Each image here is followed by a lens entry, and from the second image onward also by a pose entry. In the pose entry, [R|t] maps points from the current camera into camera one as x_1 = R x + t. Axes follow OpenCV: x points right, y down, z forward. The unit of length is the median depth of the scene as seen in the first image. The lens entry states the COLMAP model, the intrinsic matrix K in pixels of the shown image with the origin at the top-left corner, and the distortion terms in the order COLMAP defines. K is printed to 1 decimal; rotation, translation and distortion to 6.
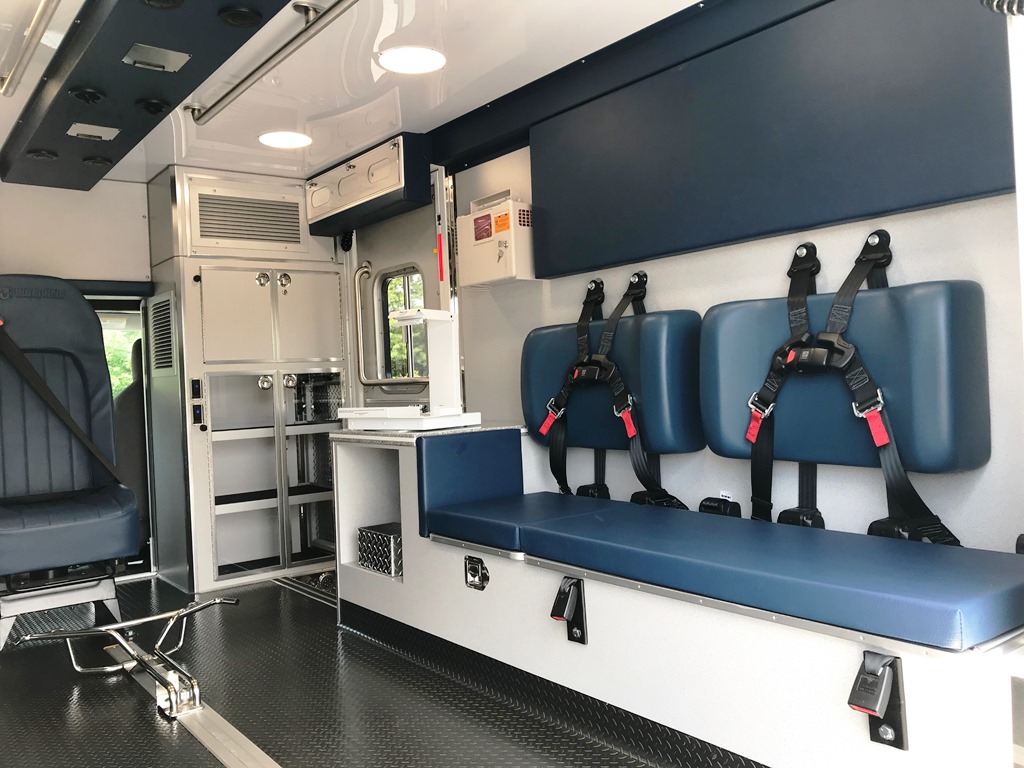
lens RADIAL K [[839.7, 0, 506.1], [0, 839.7, 381.0], [0, 0, 1]] dist [0.141333, -0.349821]
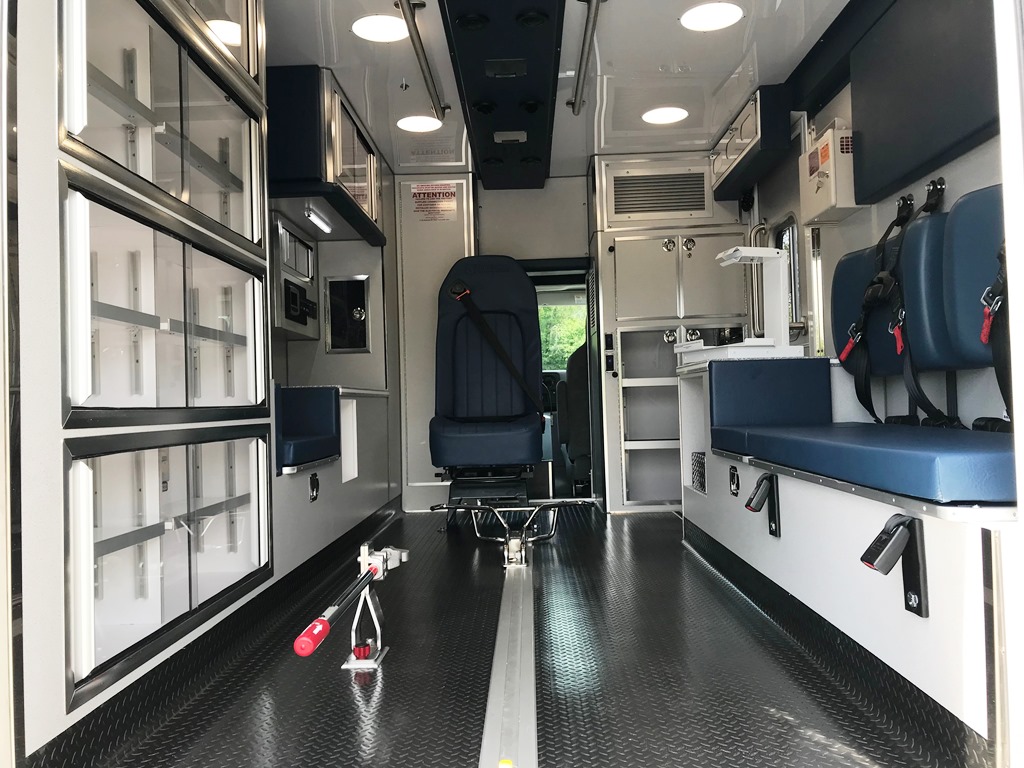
lens RADIAL K [[845.7, 0, 512.0], [0, 845.7, 384.0], [0, 0, 1]] dist [0.021282, -0.020661]
pose [[0.781420, 0.003753, -0.623994, 0.297767], [-0.003853, 0.999992, 0.001188, 0.075343], [0.623994, 0.001476, 0.781428, -0.009423]]
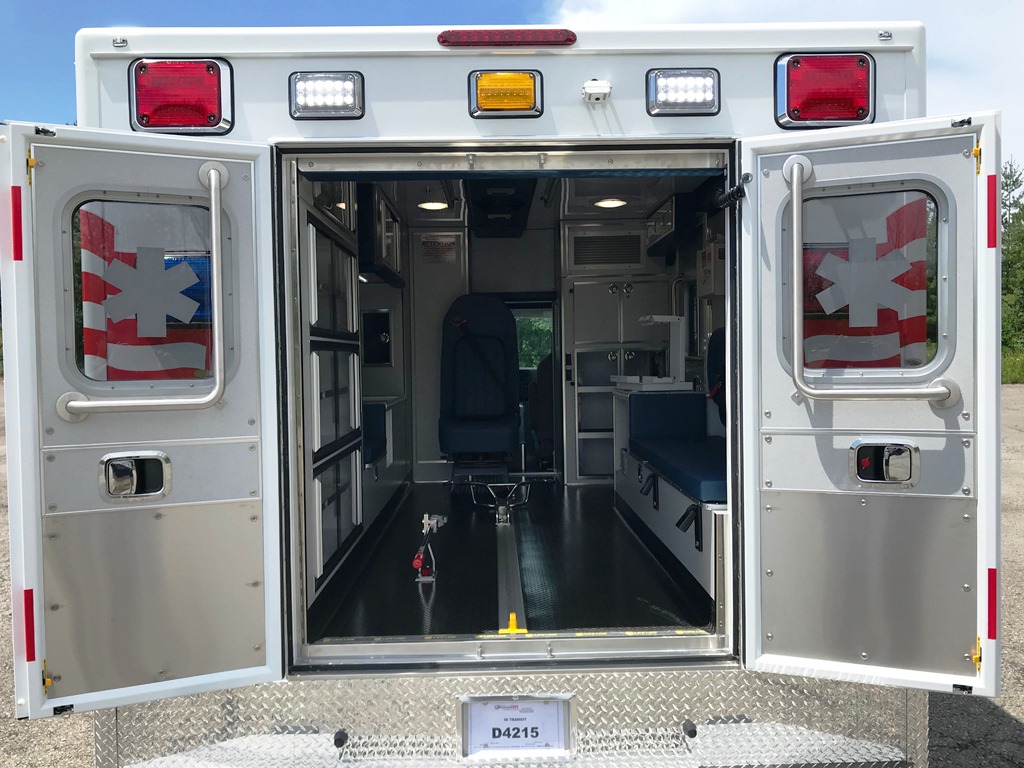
lens RADIAL K [[845.7, 0, 512.0], [0, 845.7, 384.0], [0, 0, 1]] dist [0.021282, -0.020661]
pose [[0.806047, 0.048282, -0.589879, 0.556493], [-0.018306, 0.998224, 0.056691, -0.037041], [0.591569, -0.034898, 0.805499, -0.401162]]
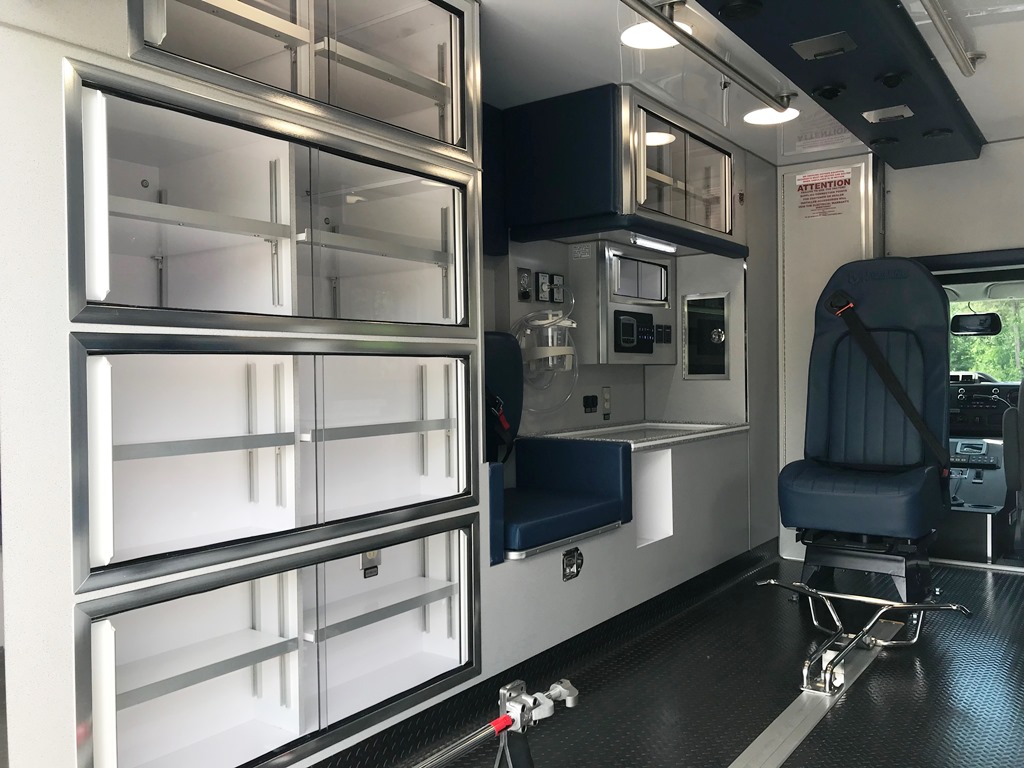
lens RADIAL K [[843.6, 0, 498.3], [0, 843.6, 380.0], [0, 0, 1]] dist [0.022902, 0.003783]
pose [[0.276548, 0.043582, -0.960011, 0.333303], [0.001841, 0.998945, 0.045880, -0.021414], [0.960998, -0.014455, 0.276176, 0.245172]]
